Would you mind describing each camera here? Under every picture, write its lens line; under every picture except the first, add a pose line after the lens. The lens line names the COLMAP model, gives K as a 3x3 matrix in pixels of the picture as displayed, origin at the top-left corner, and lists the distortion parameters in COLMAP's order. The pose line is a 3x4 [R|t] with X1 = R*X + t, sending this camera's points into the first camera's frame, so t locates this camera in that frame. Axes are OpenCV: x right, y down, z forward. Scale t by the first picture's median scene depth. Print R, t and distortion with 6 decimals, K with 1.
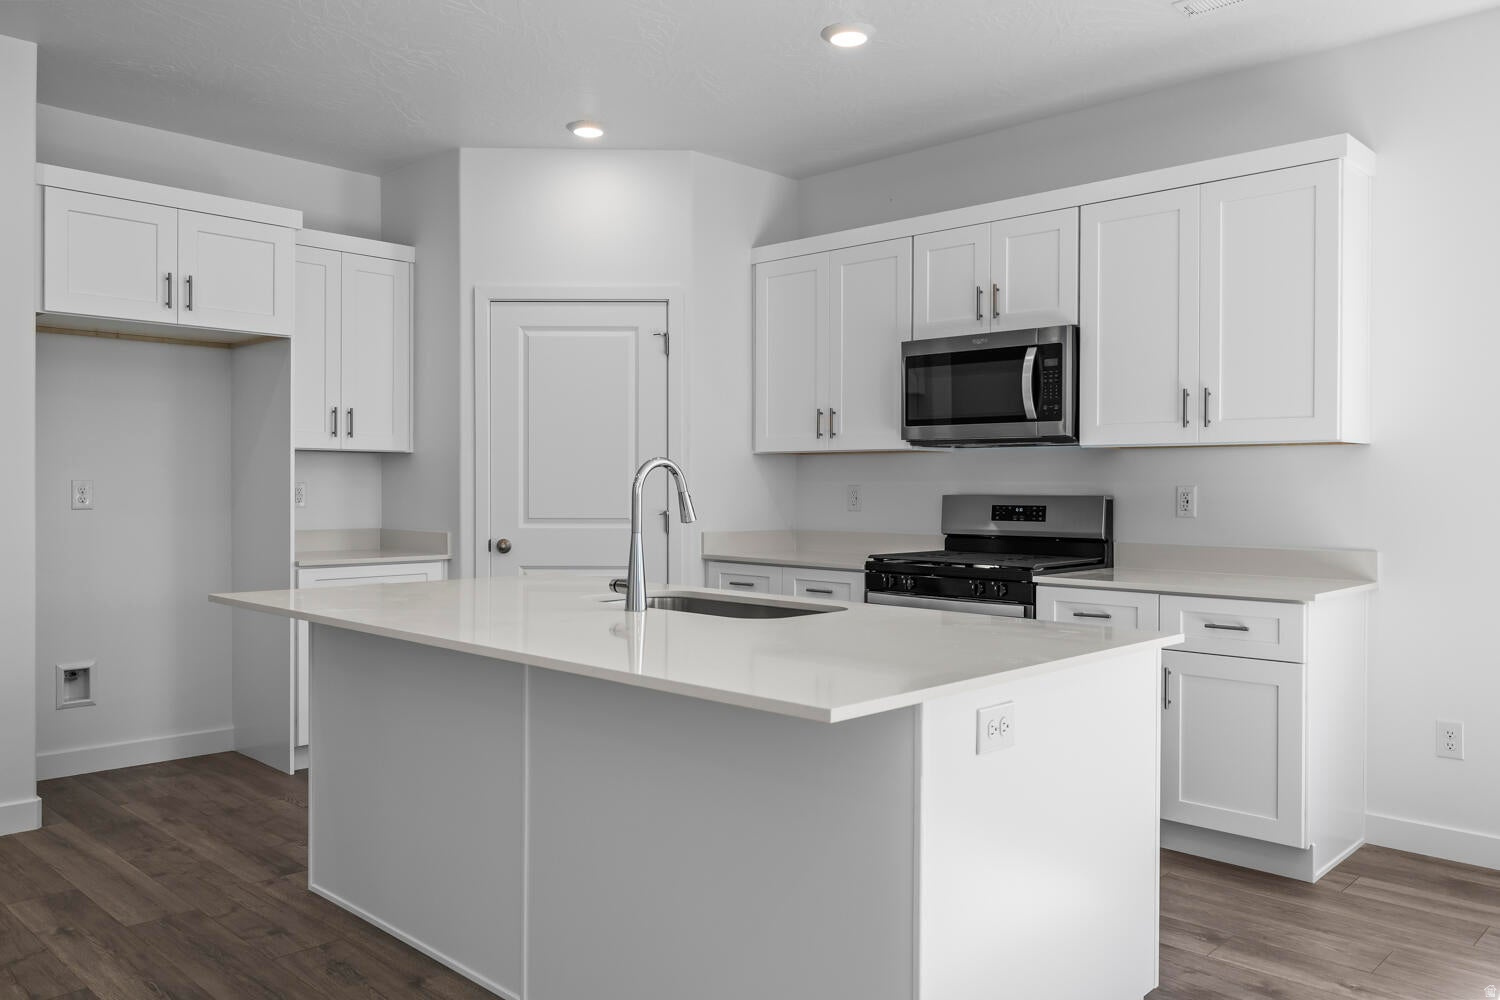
lens RADIAL K [[1124.5, 0, 750.0], [0, 1124.5, 500.0], [0, 0, 1]] dist [-0.004190, -0.007839]
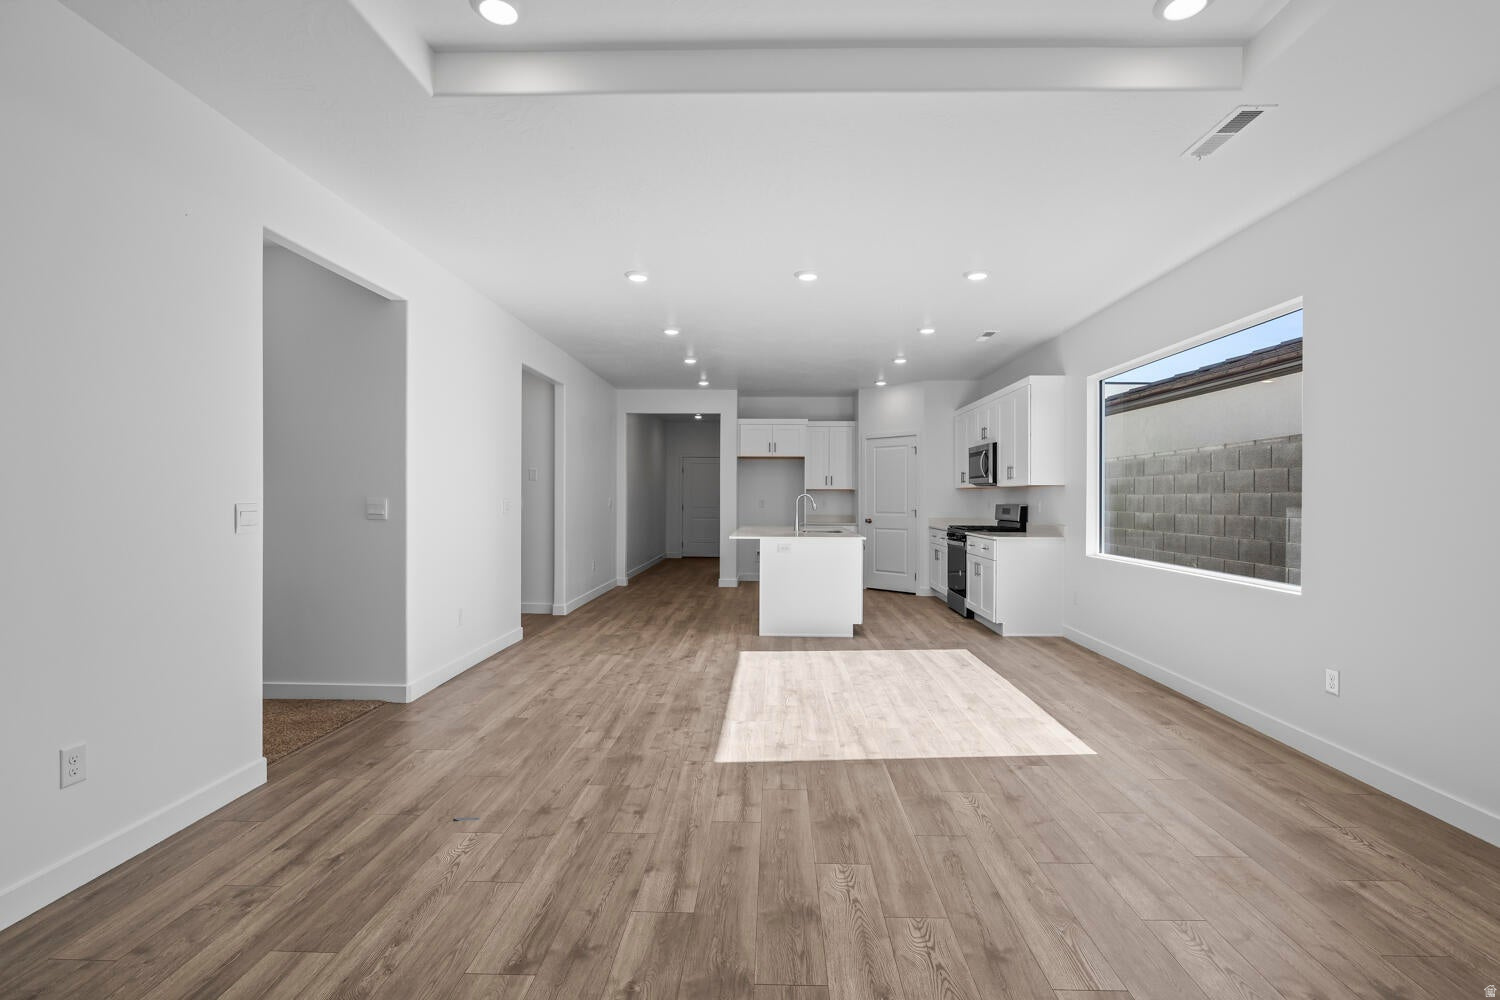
lens RADIAL K [[709.8, 0, 754.0], [0, 709.8, 494.4], [0, 0, 1]] dist [-0.024312, 0.008485]
pose [[0.670985, -0.005221, -0.741452, 1.160854], [-0.009577, 0.999831, -0.015707, 0.004079], [0.741409, 0.017640, 0.670822, -0.586608]]
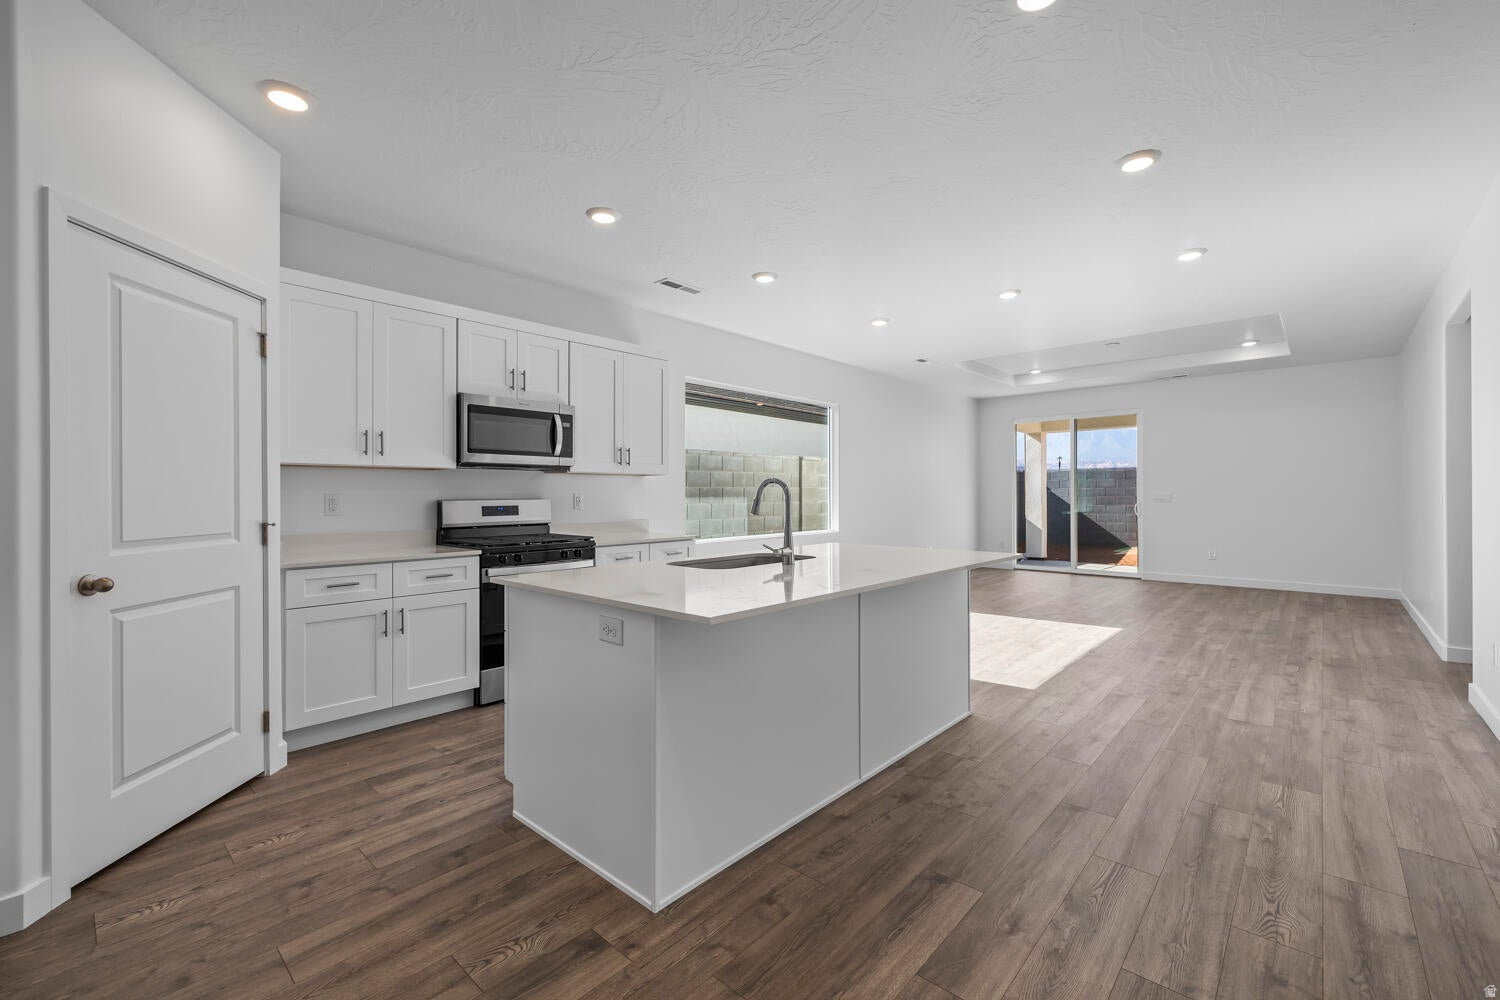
lens RADIAL K [[628.1, 0, 750.3], [0, 628.1, 493.7], [0, 0, 1]] dist [0.000491, -0.000003]
pose [[-0.026288, -0.004606, 0.999644, -0.730032], [0.012632, 0.999908, 0.004939, -0.013742], [-0.999575, 0.012757, -0.026228, 0.722715]]
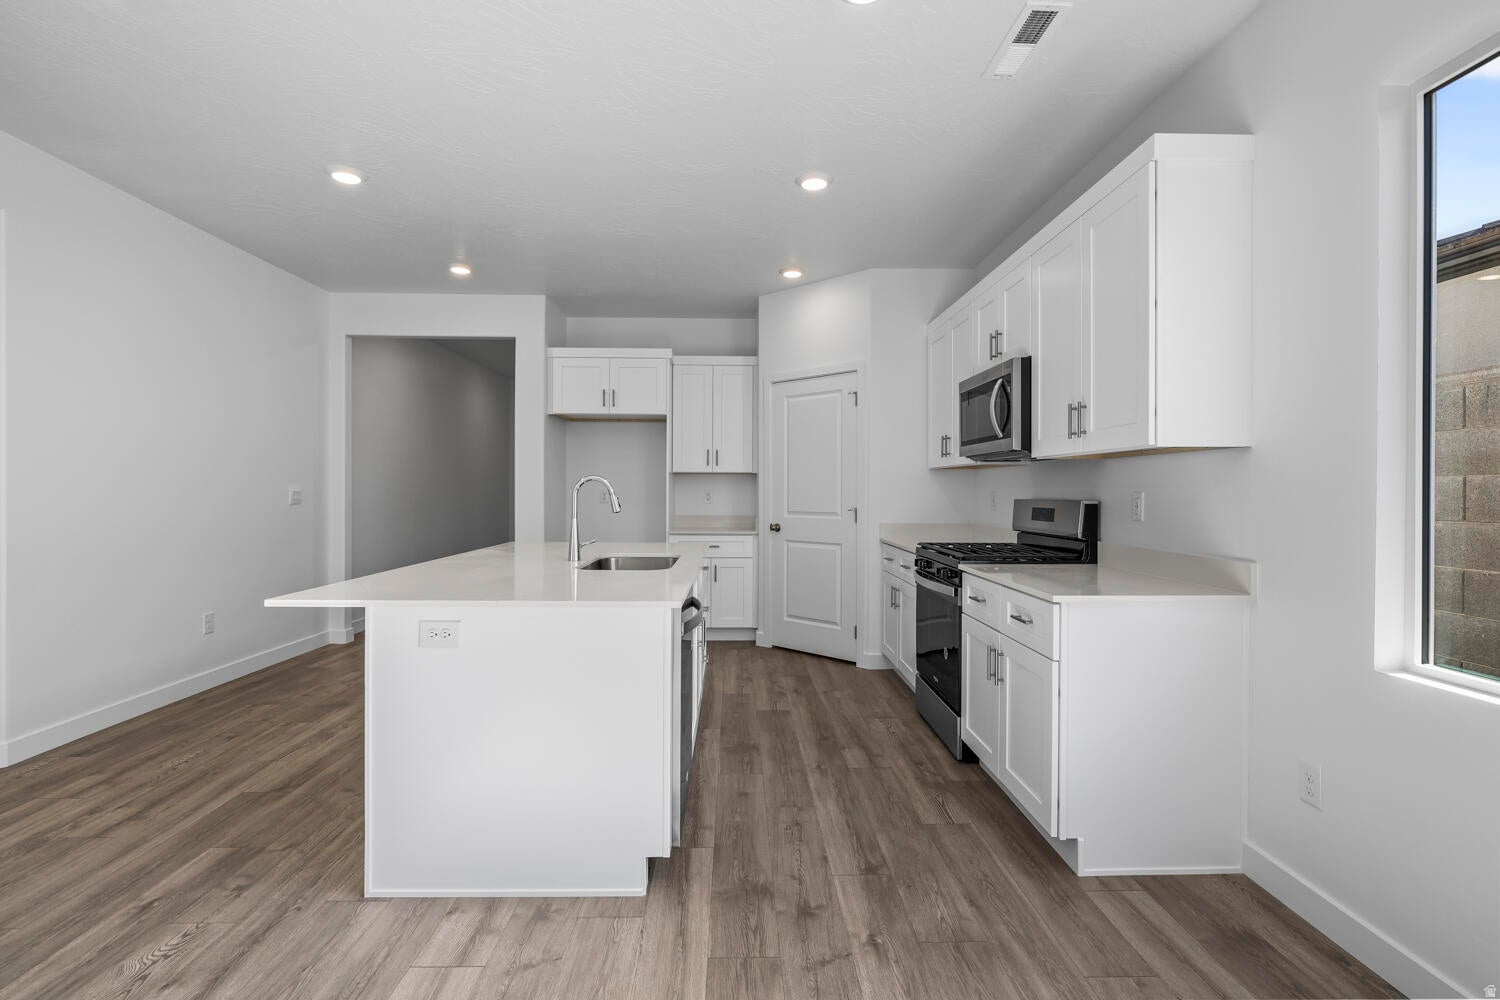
lens RADIAL K [[709.8, 0, 754.0], [0, 709.8, 494.4], [0, 0, 1]] dist [-0.024312, 0.008485]
pose [[0.710200, 0.002409, -0.703996, 0.603260], [-0.008326, 0.999953, -0.004978, -0.003605], [0.703950, 0.009397, 0.710187, 0.264053]]
